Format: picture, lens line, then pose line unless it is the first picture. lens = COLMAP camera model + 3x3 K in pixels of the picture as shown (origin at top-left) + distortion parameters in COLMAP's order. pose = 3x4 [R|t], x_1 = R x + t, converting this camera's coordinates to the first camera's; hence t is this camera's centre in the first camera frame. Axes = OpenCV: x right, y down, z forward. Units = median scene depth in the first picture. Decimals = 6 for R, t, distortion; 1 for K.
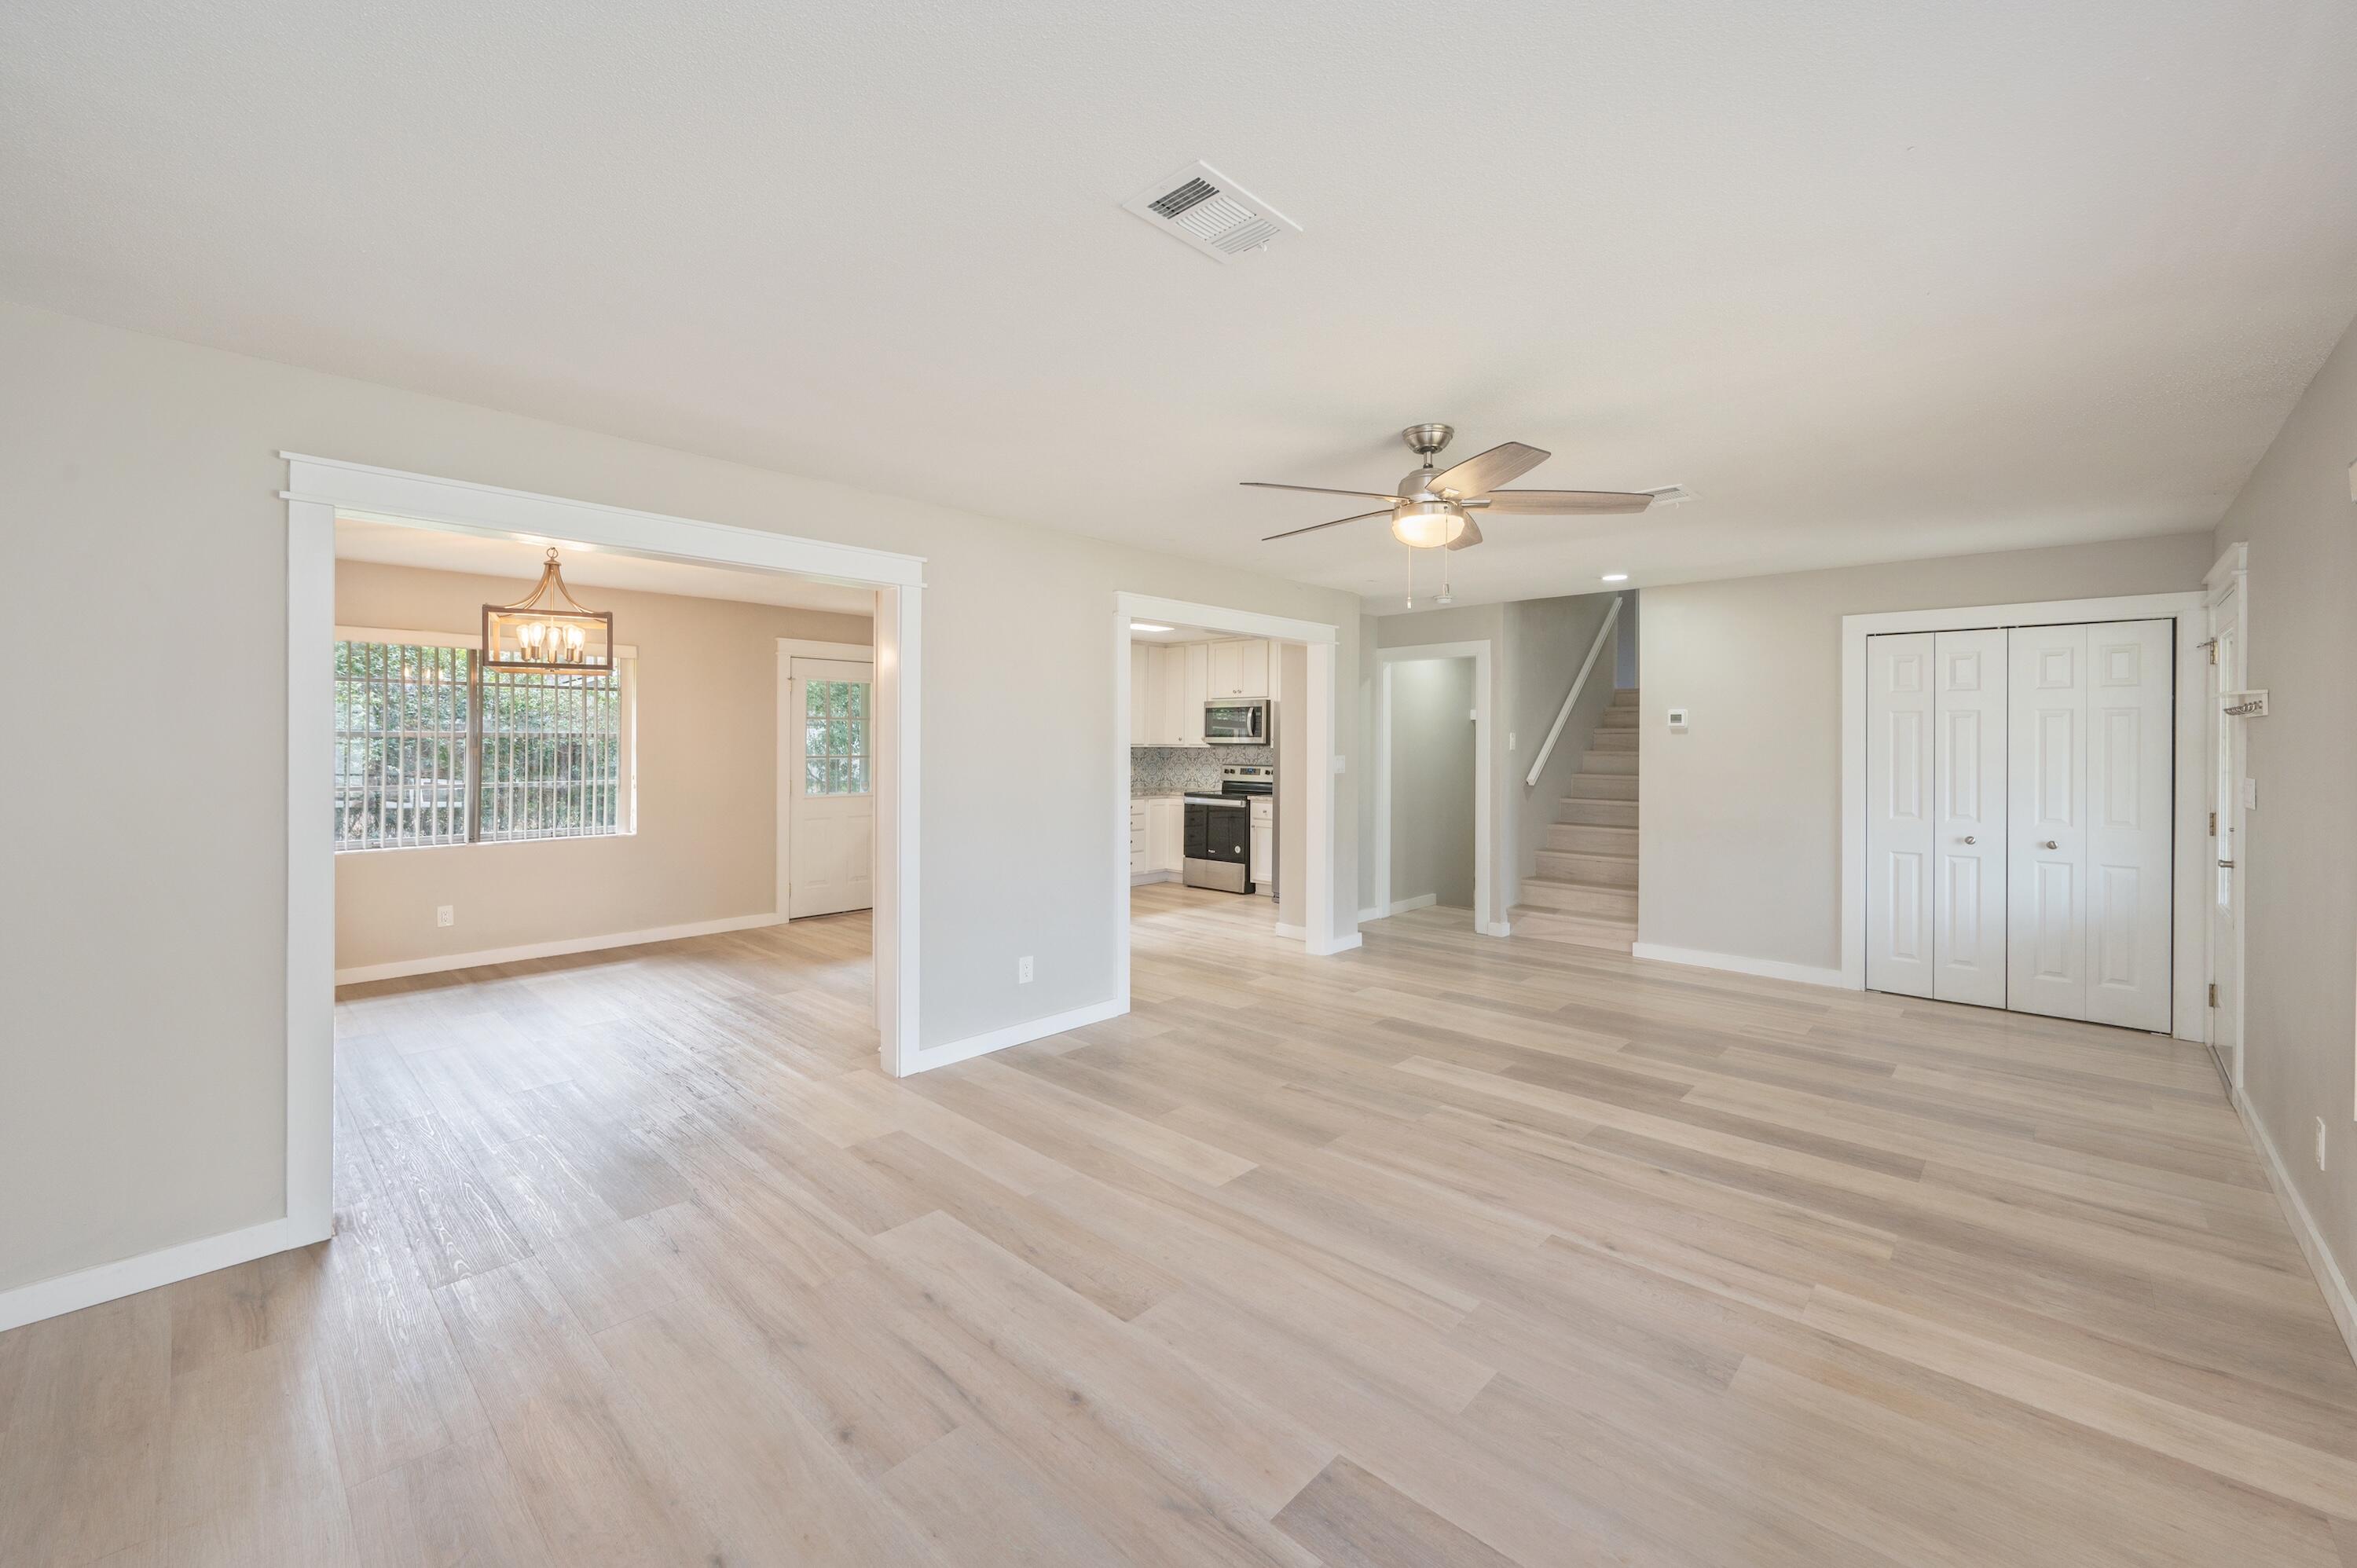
lens RADIAL K [[943.3, 0, 1176.7], [0, 943.3, 761.6], [0, 0, 1]] dist [0.000156, 0.000080]
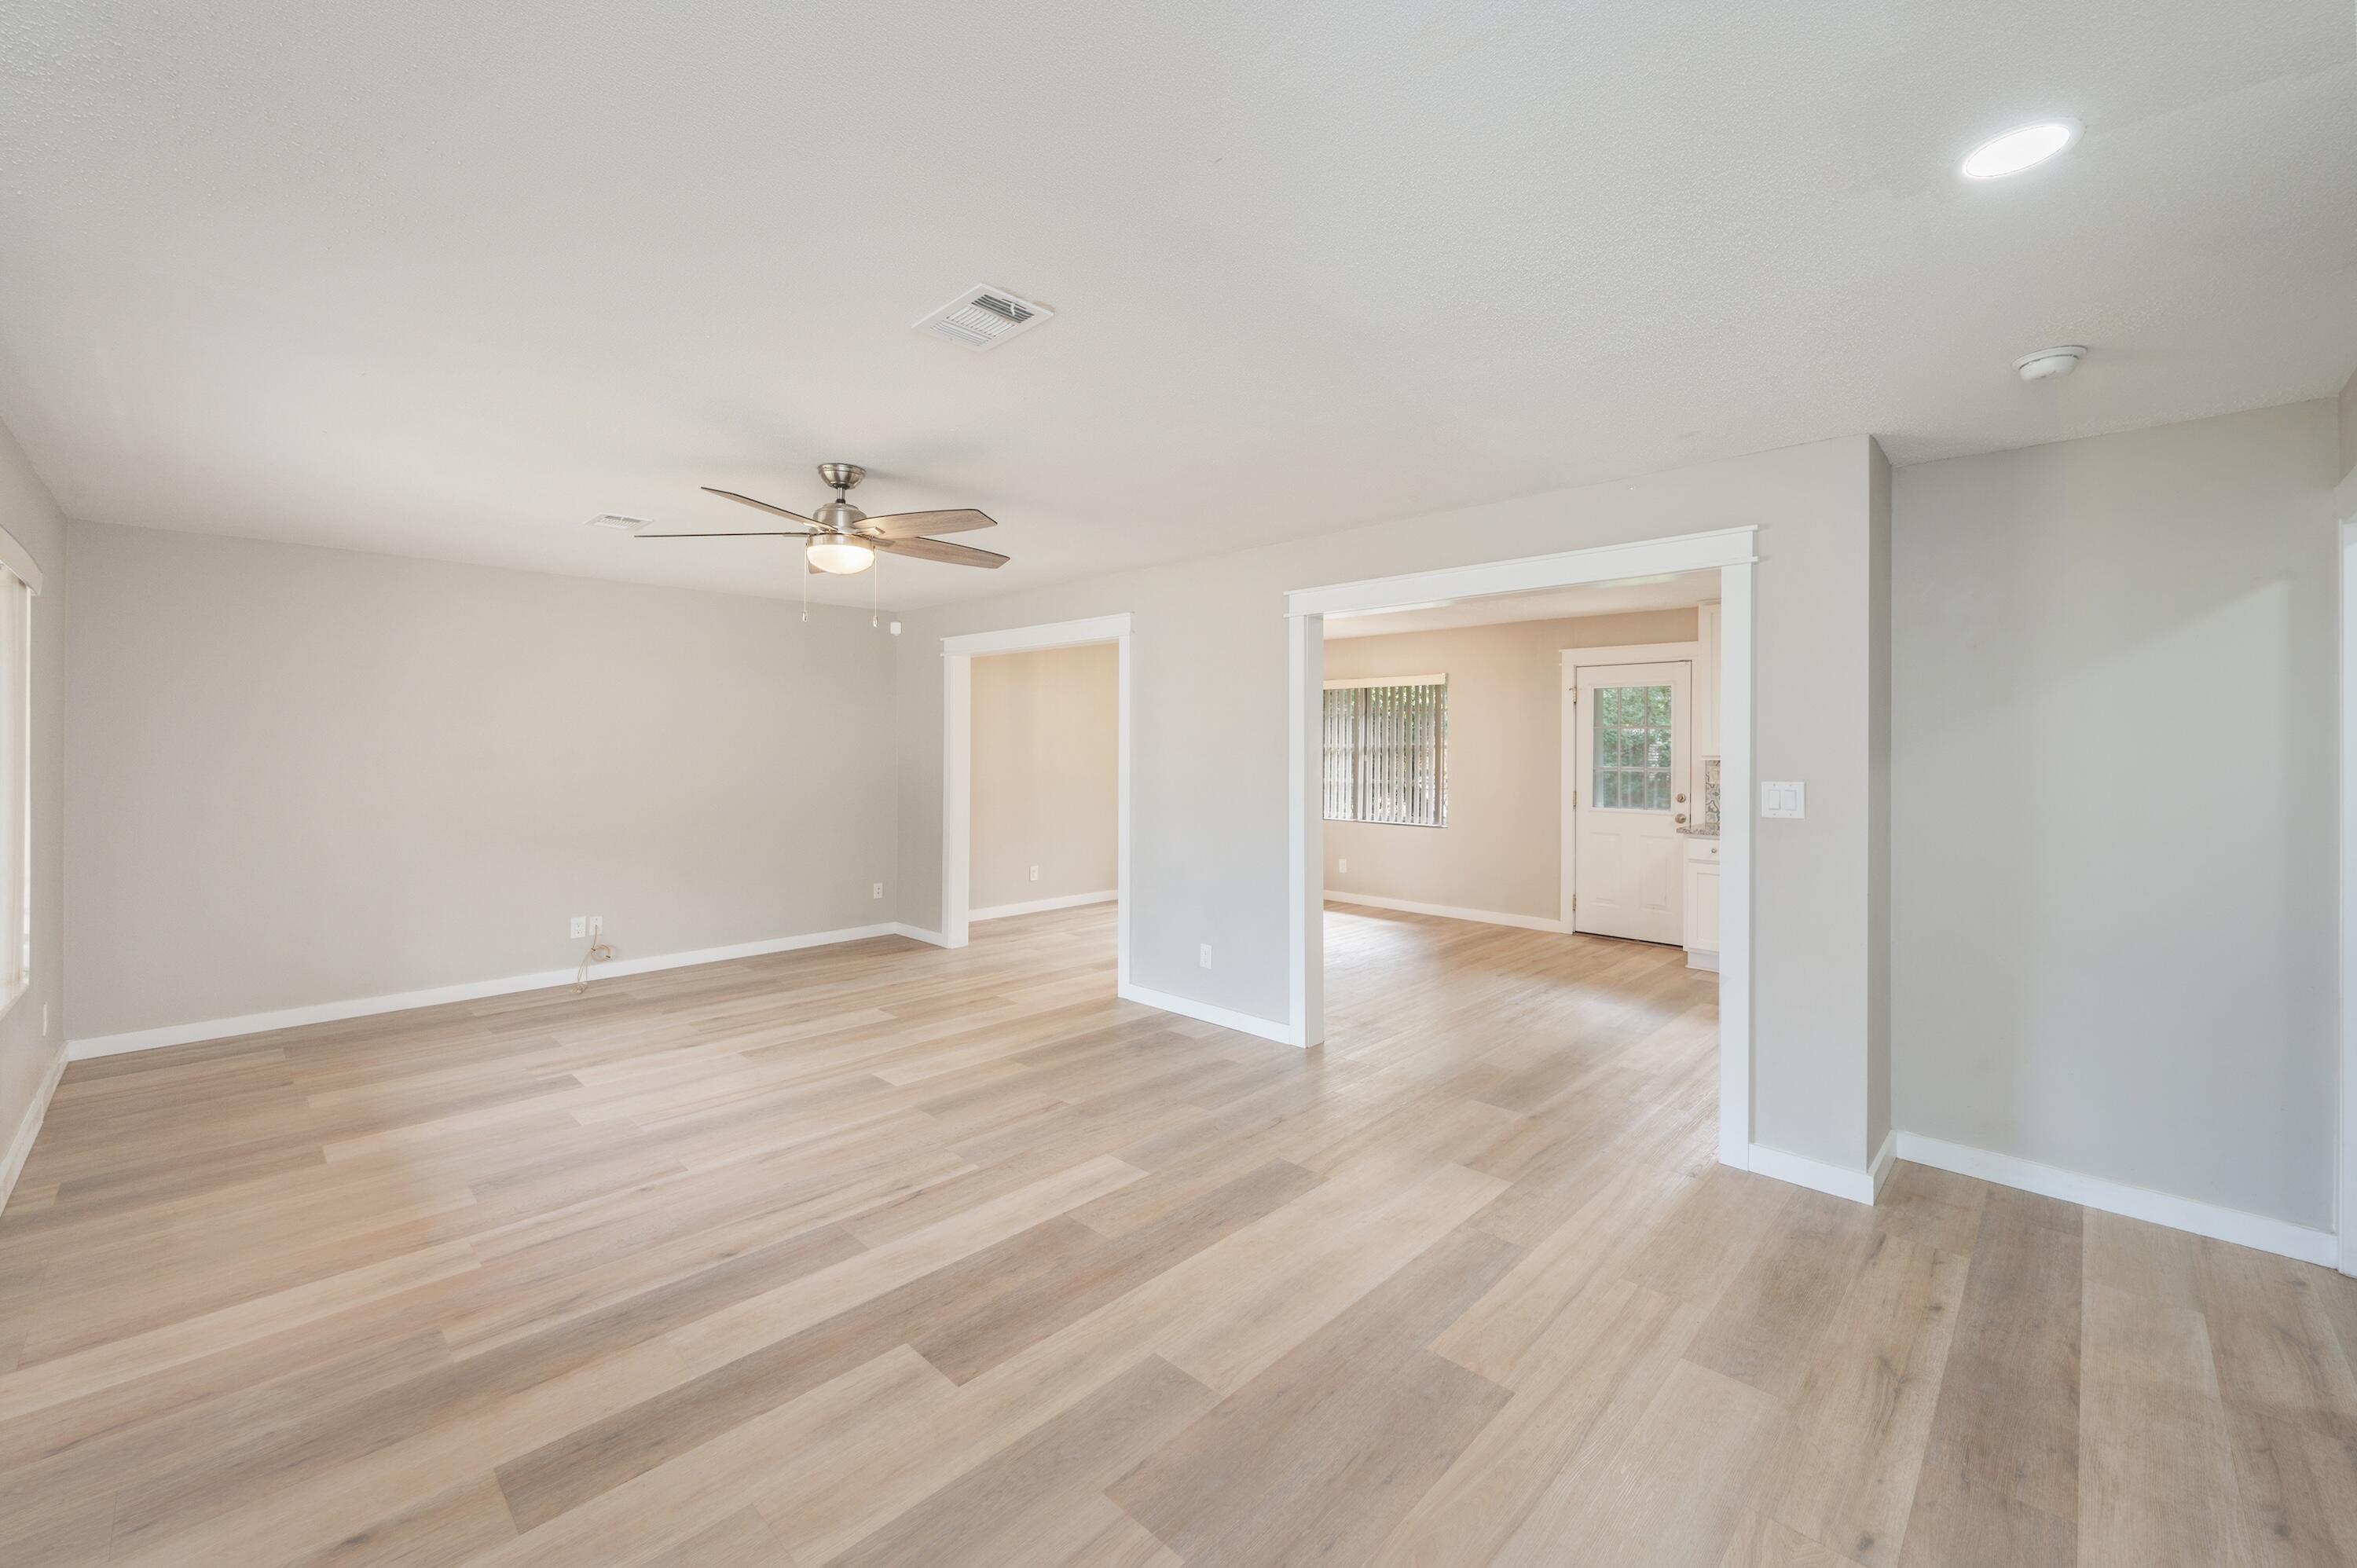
lens RADIAL K [[943.3, 0, 1191.9], [0, 943.3, 780.8], [0, 0, 1]] dist [0.000156, 0.000080]
pose [[-0.007876, 0.032804, -0.999431, 1.112399], [-0.023430, 0.999181, 0.032980, -0.025451], [0.999694, 0.023676, -0.007101, 1.165857]]
